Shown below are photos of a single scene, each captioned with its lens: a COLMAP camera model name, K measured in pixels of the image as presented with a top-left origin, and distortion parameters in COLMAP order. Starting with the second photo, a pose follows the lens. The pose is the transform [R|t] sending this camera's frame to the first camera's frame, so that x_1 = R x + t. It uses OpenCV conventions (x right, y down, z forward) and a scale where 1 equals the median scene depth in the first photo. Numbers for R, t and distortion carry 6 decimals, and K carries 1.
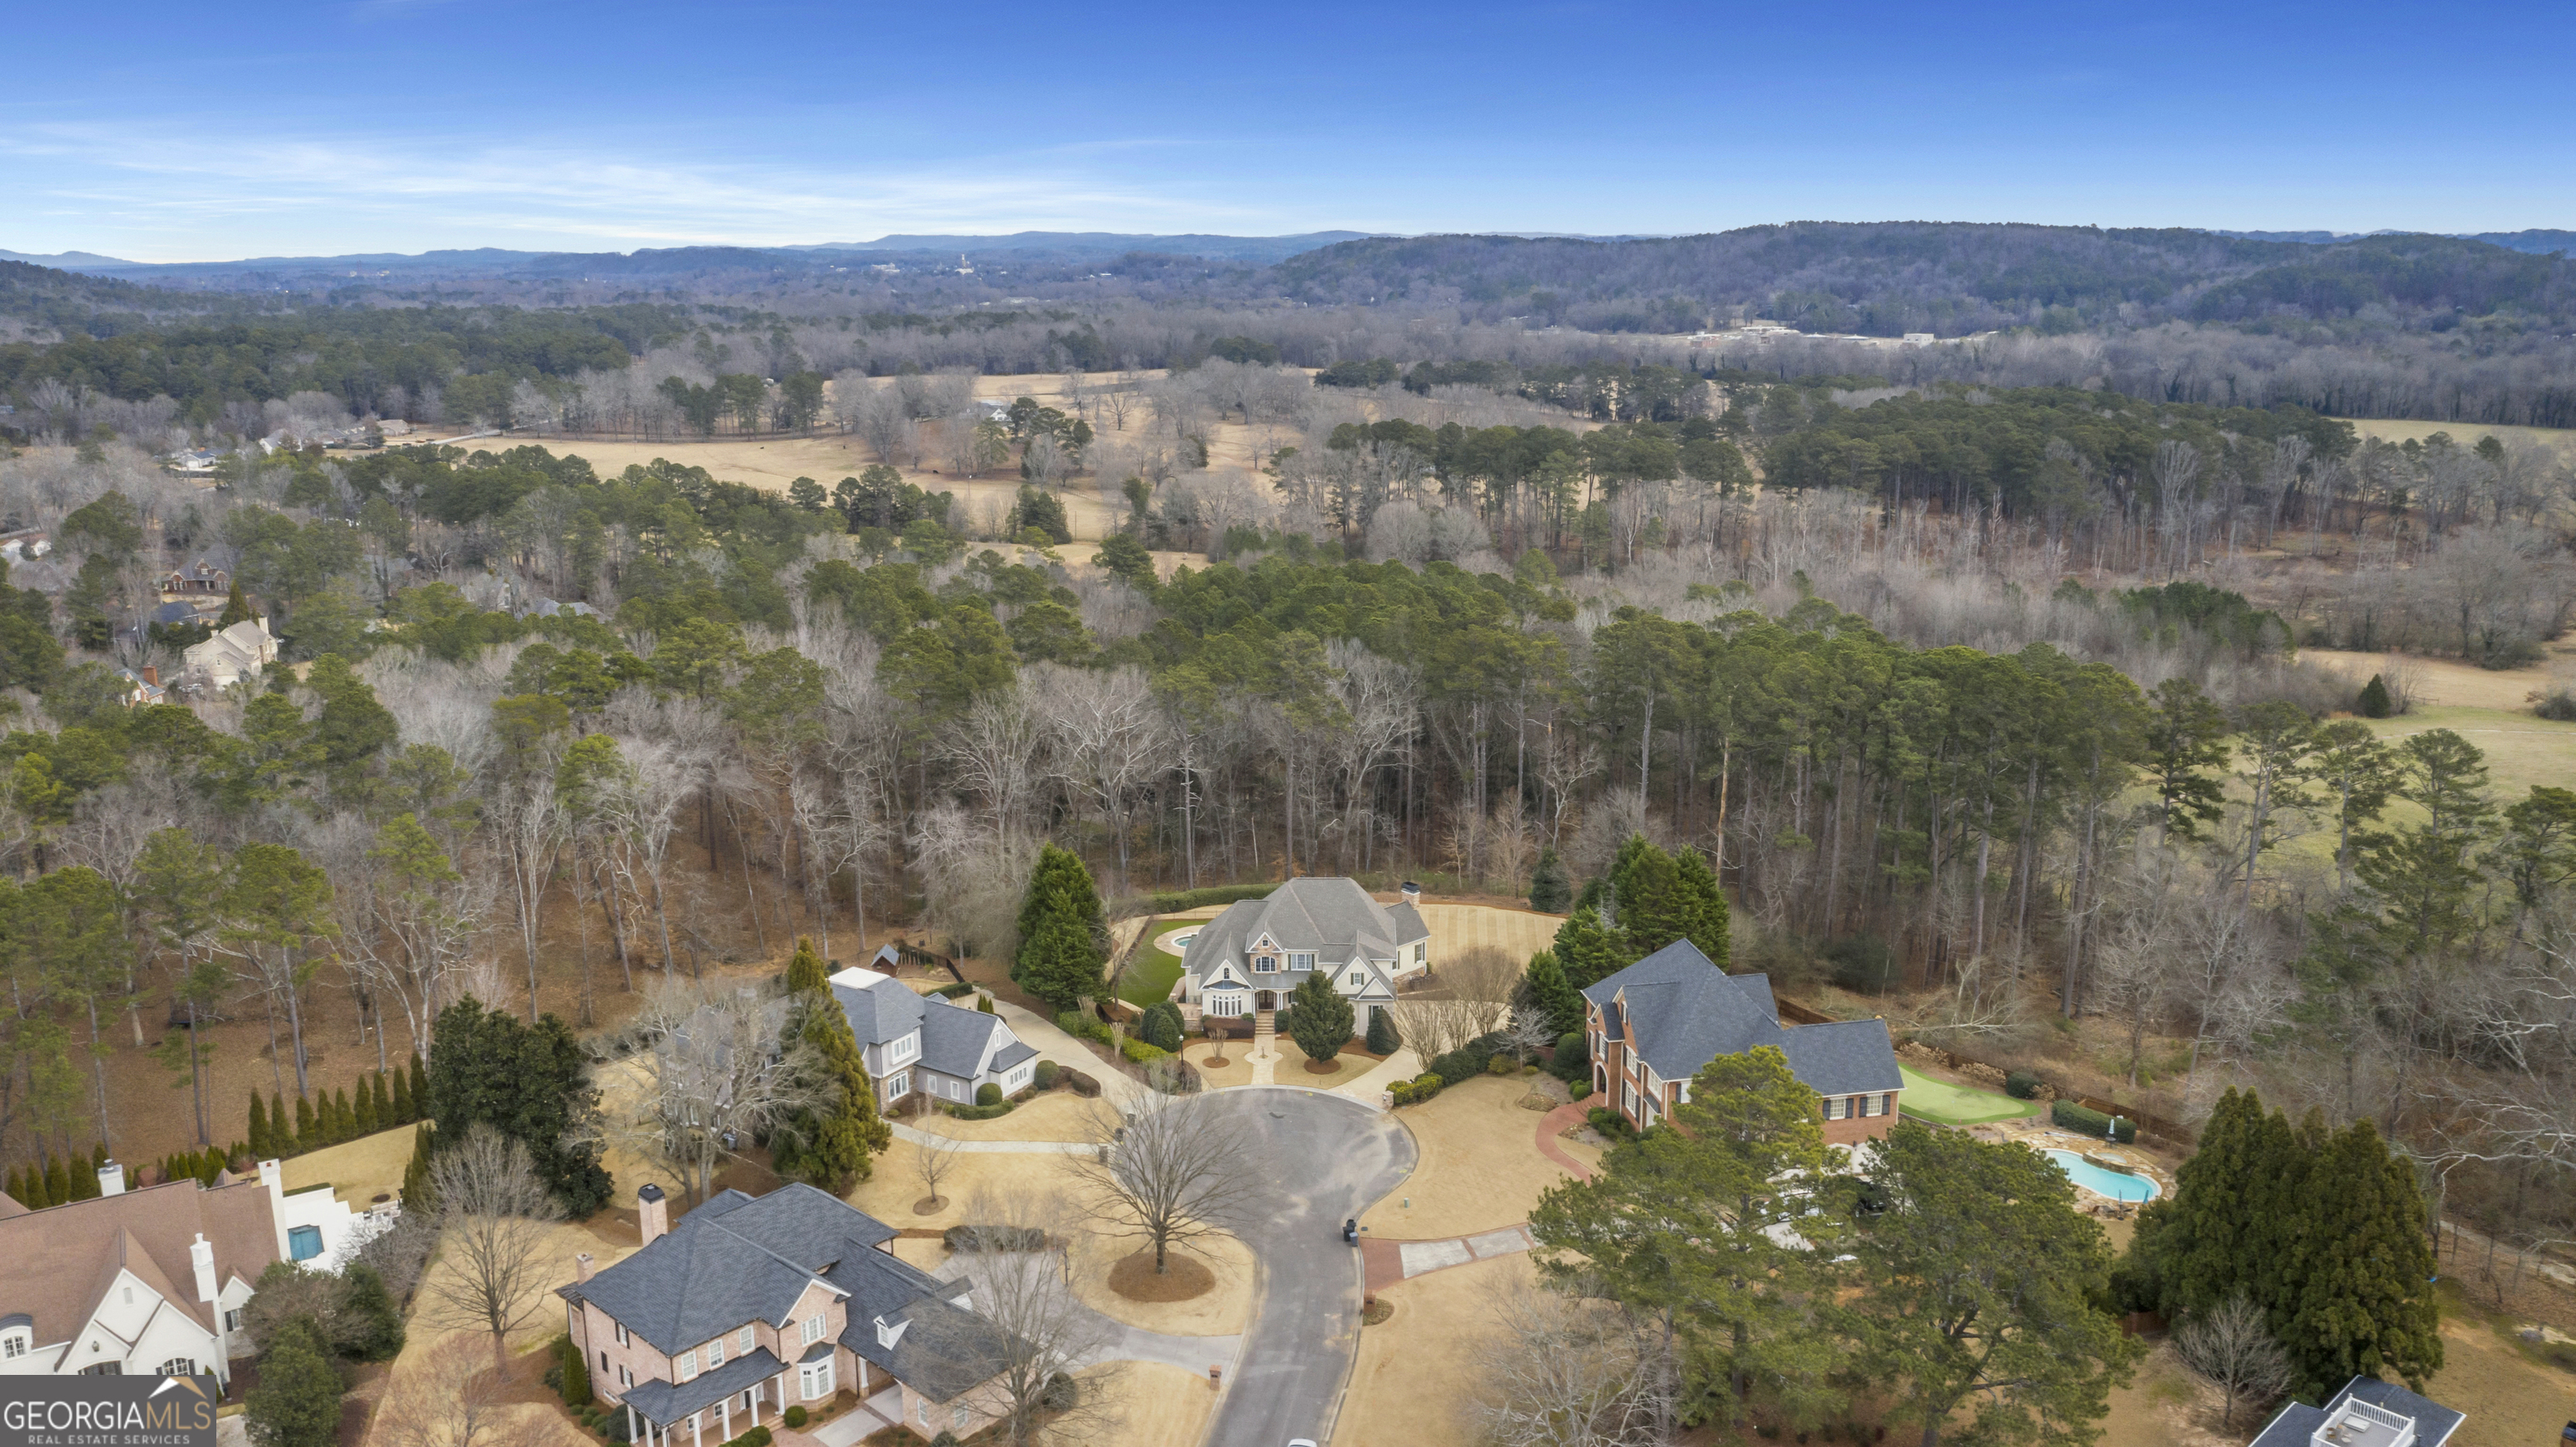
lens RADIAL K [[2033.5, 0, 1288.0], [0, 2033.5, 723.5], [0, 0, 1]] dist [-0.025235, 0.013802]
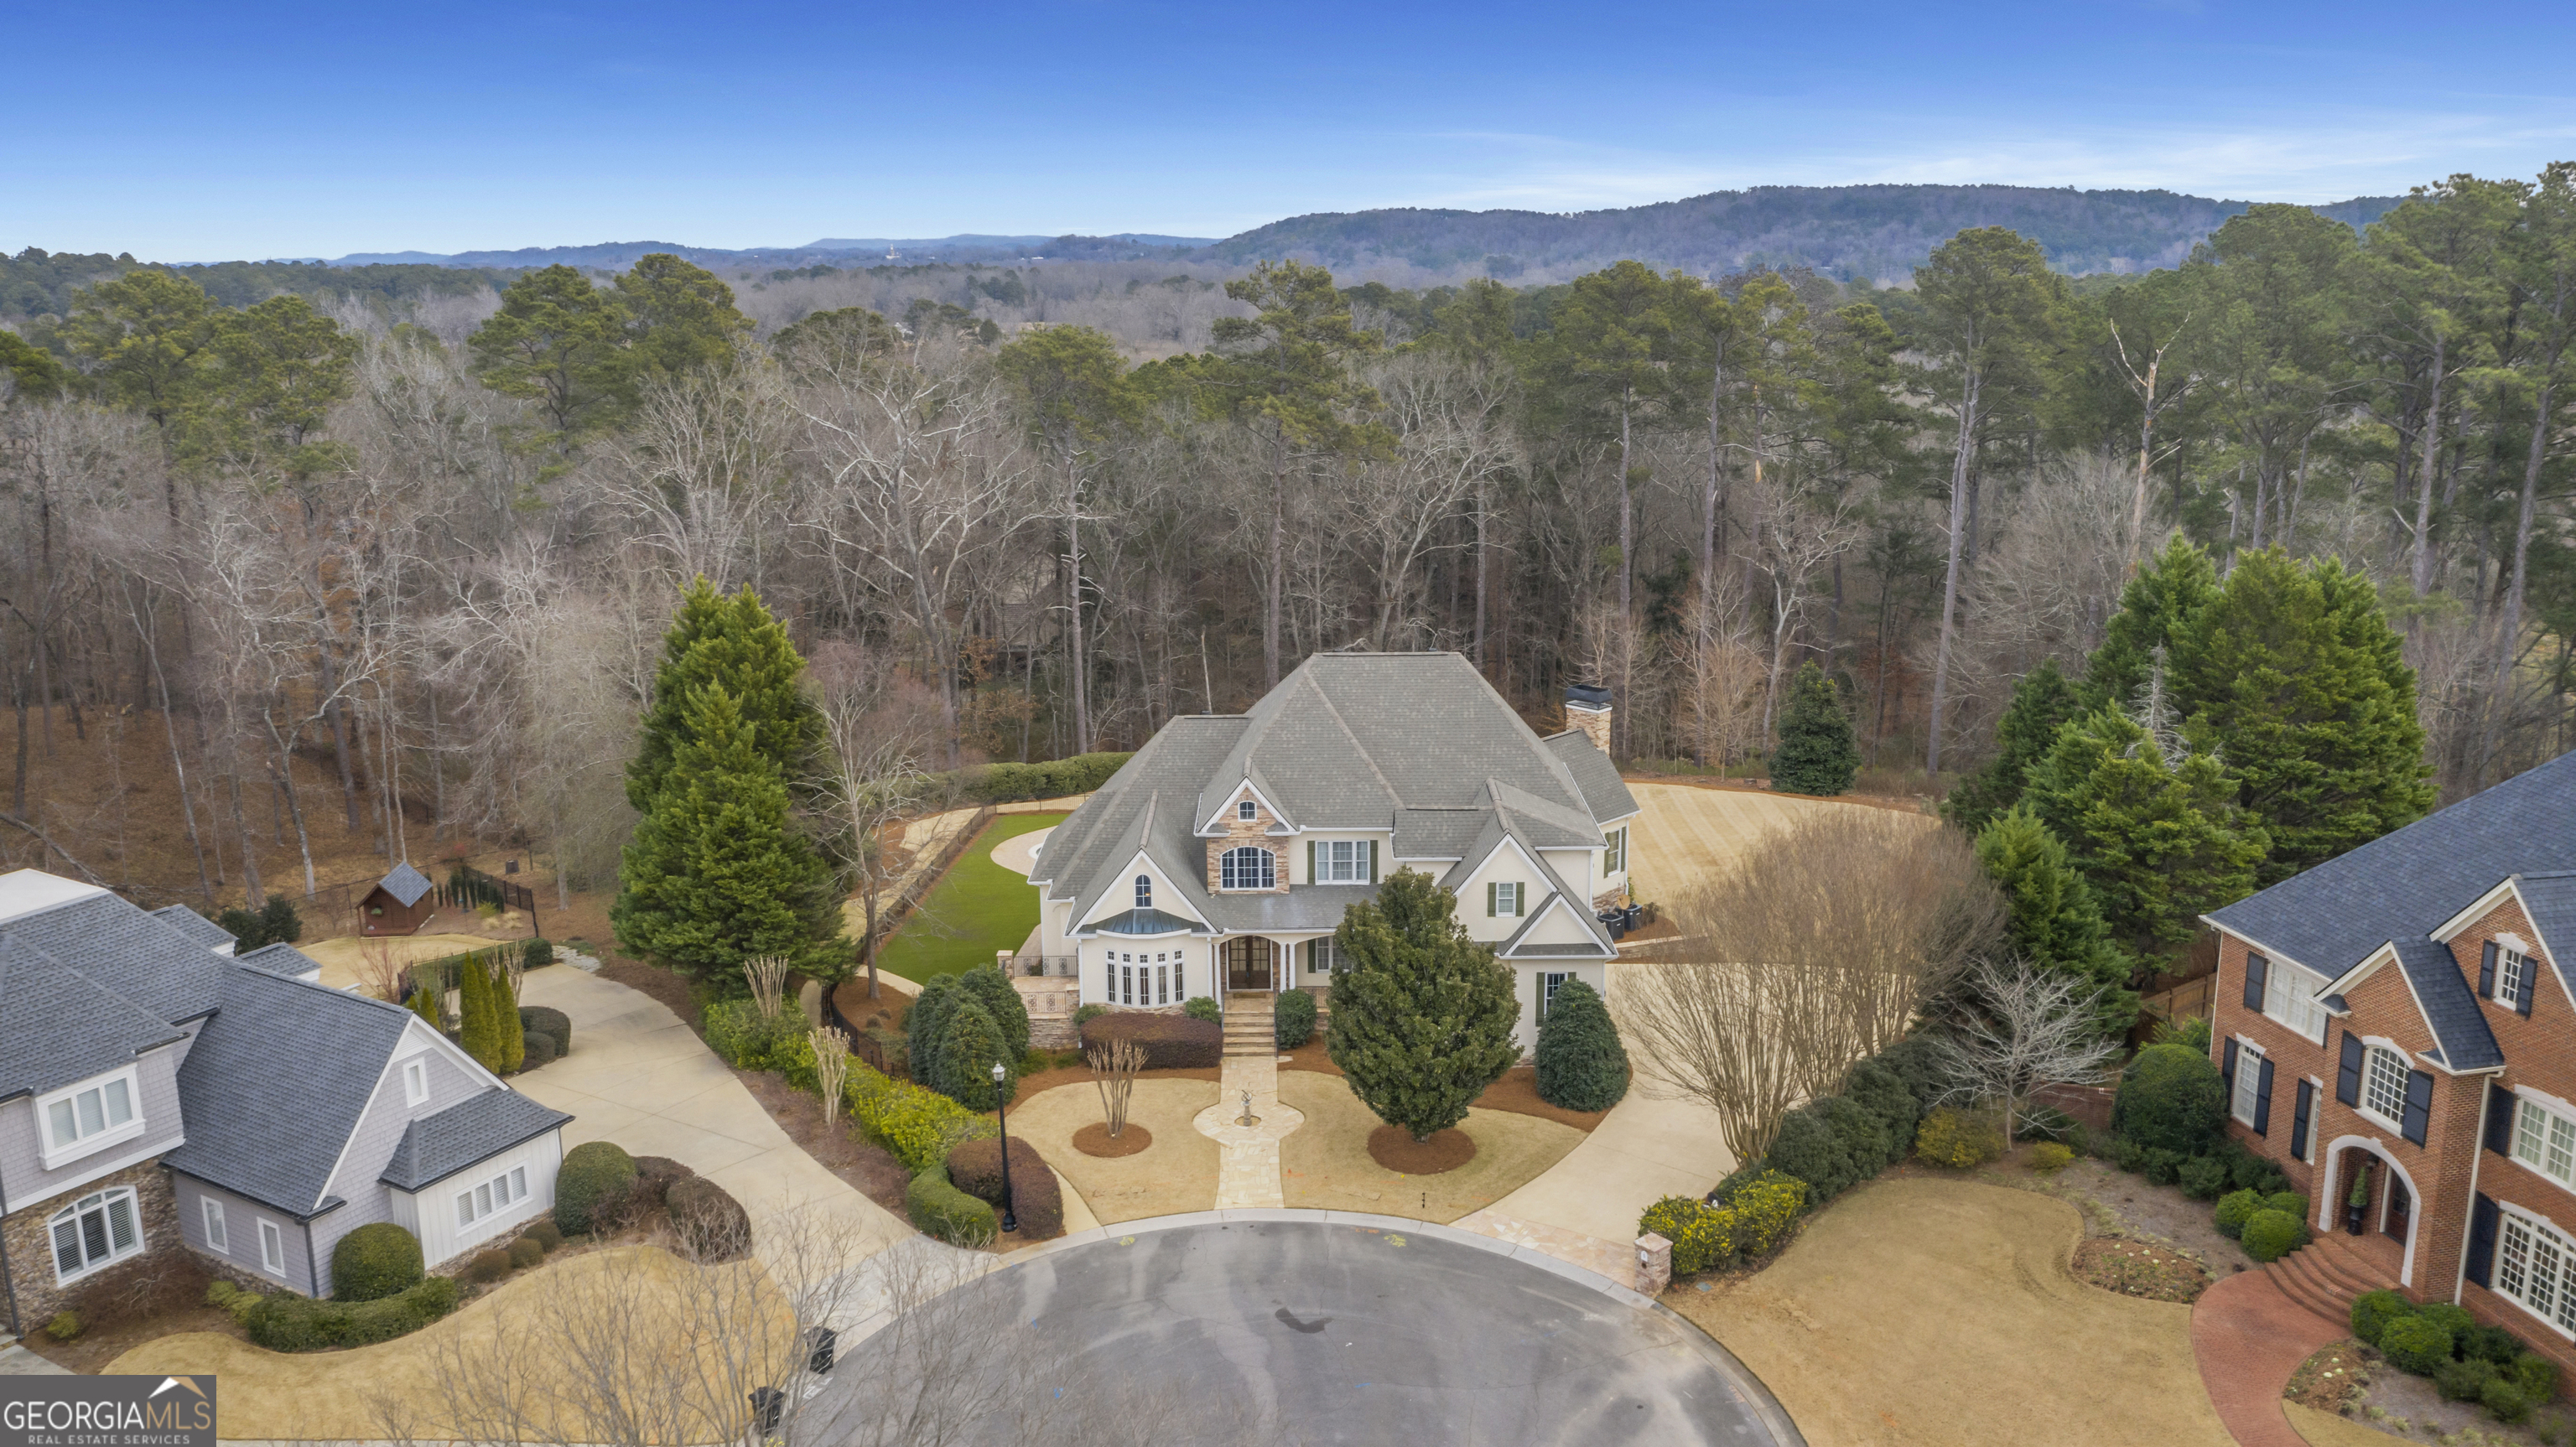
lens RADIAL K [[2033.5, 0, 1288.0], [0, 2033.5, 723.5], [0, 0, 1]] dist [-0.025235, 0.013802]
pose [[0.999546, -0.006188, 0.029496, -0.012880], [0.006302, 0.999973, -0.003795, 0.082403], [-0.029472, 0.003980, 0.999558, 0.552623]]
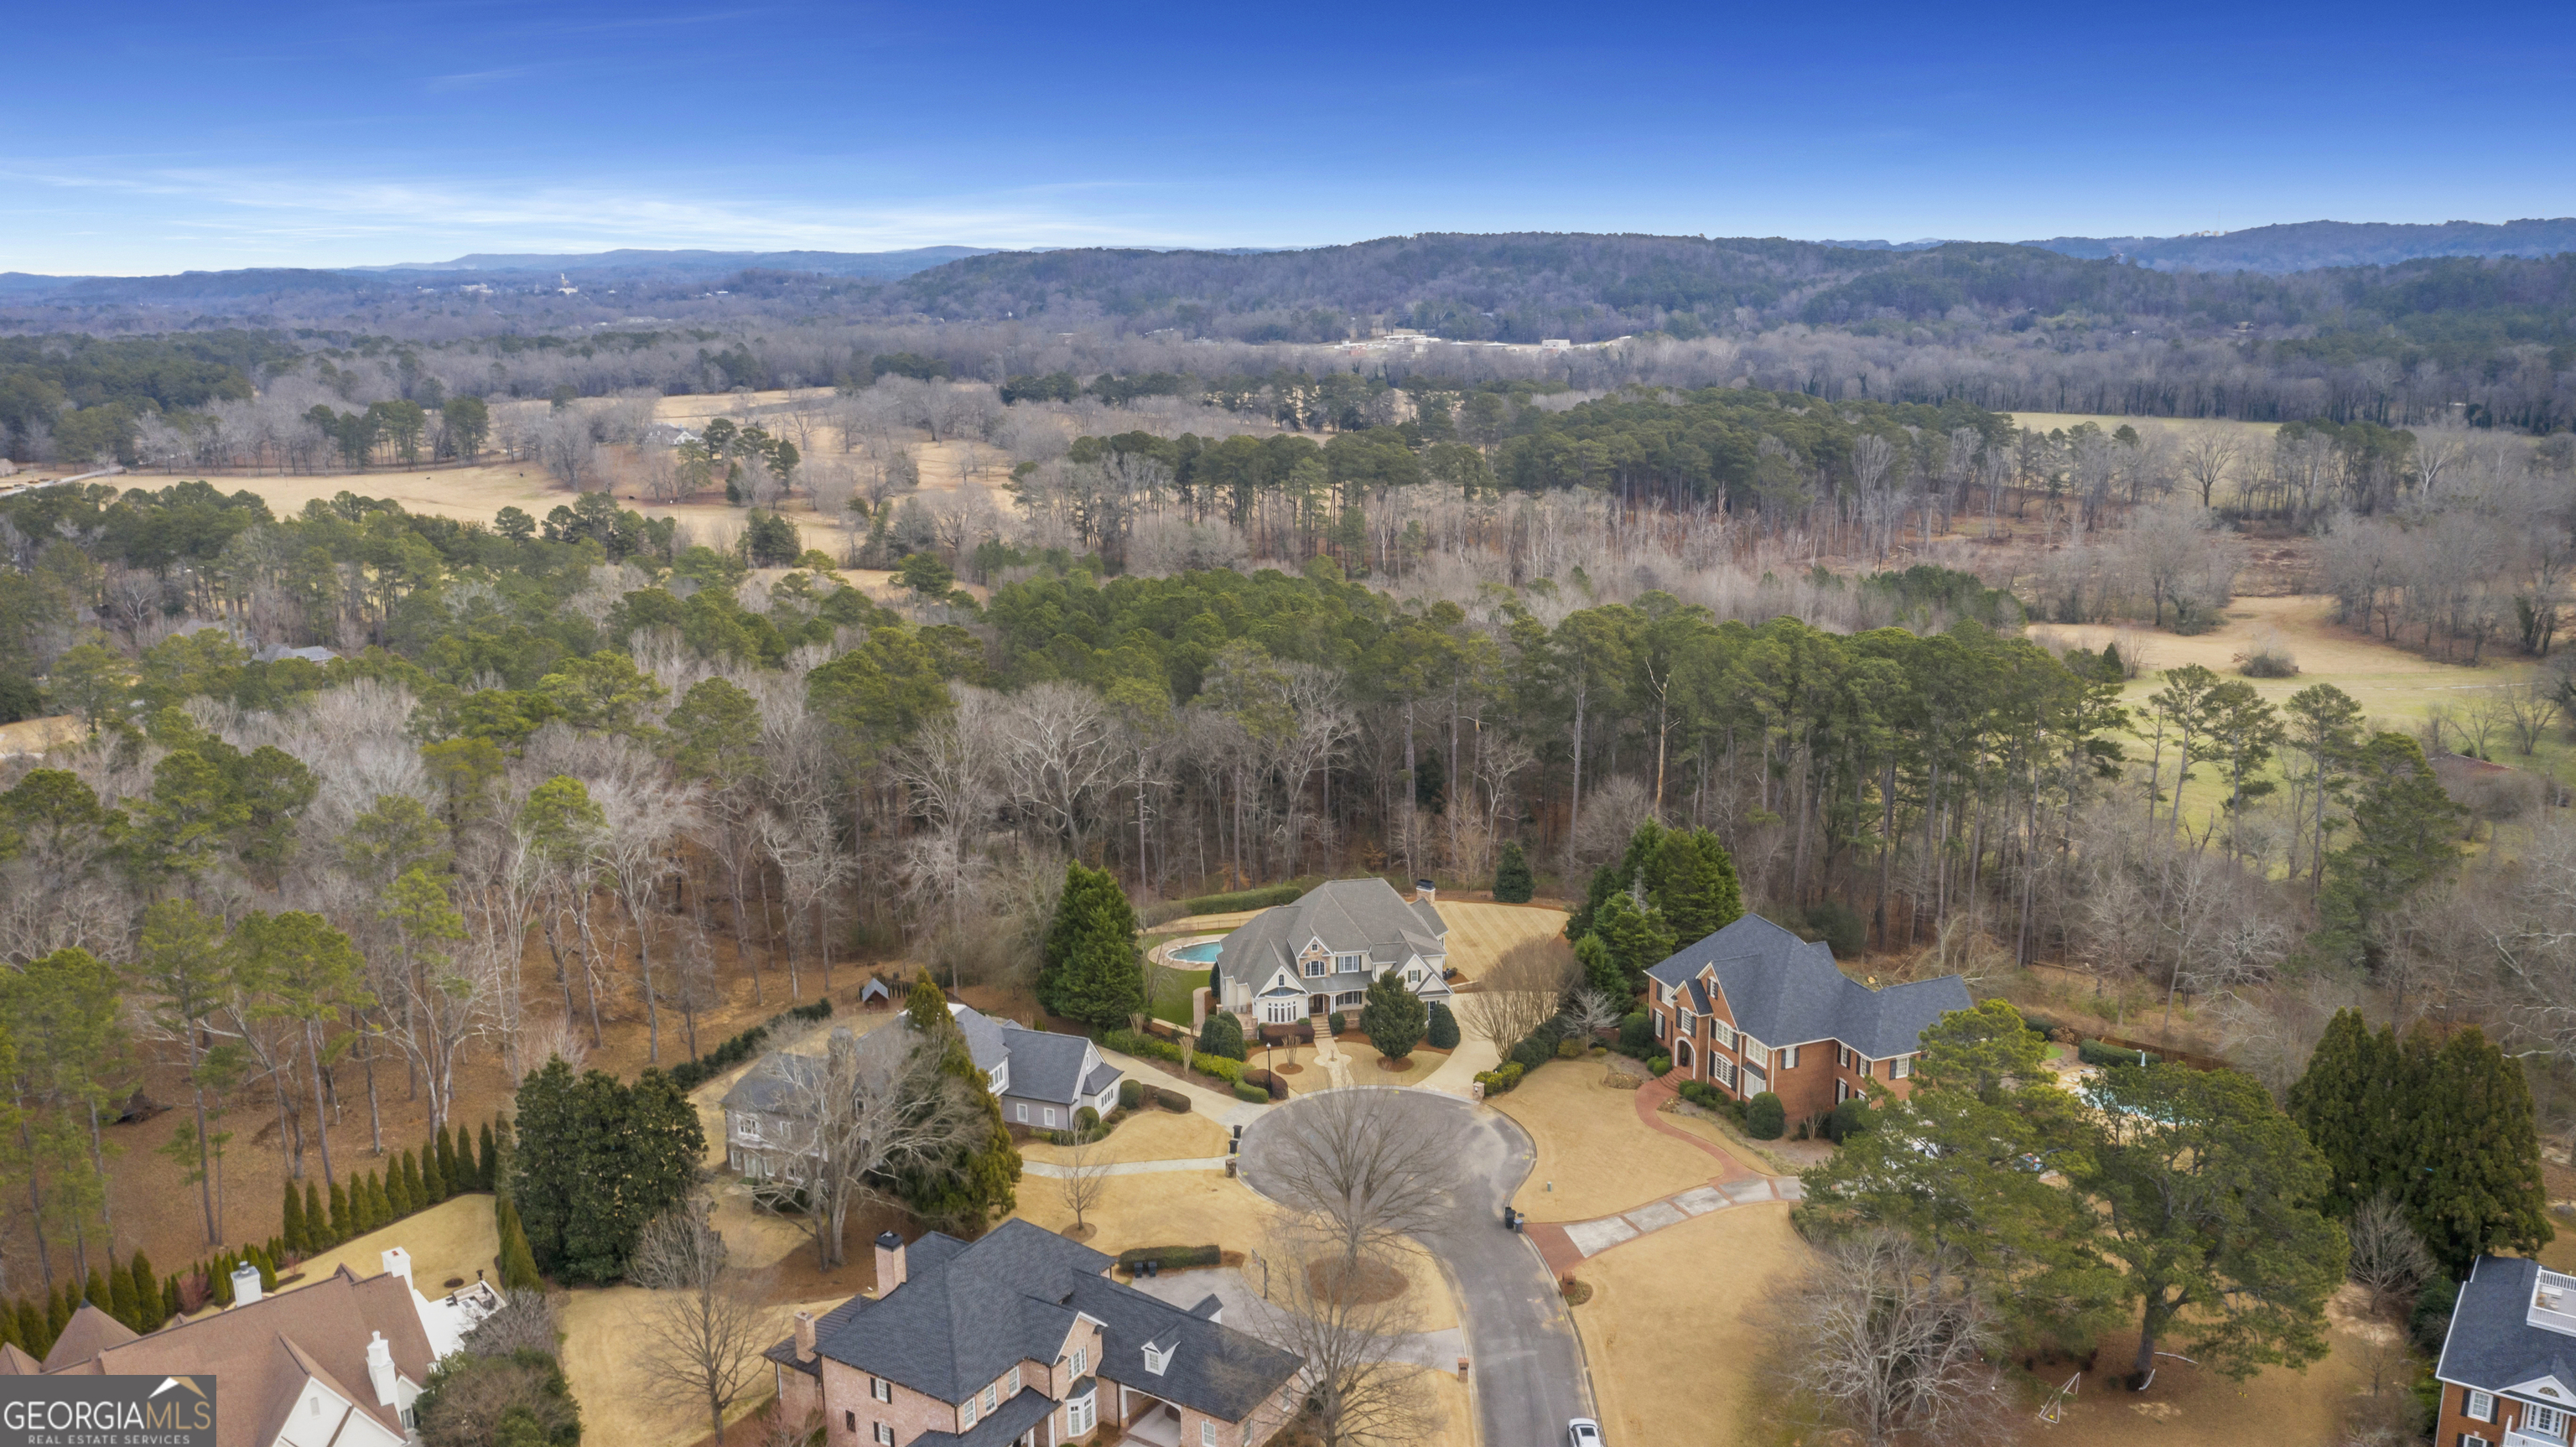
lens RADIAL K [[2034.5, 0, 1288.0], [0, 2034.5, 723.5], [0, 0, 1]] dist [-0.025552, -0.000666]
pose [[0.982188, -0.047933, 0.181685, -0.177794], [0.049130, 0.998790, -0.002094, -0.001026], [-0.181365, 0.010983, 0.983354, 0.010590]]
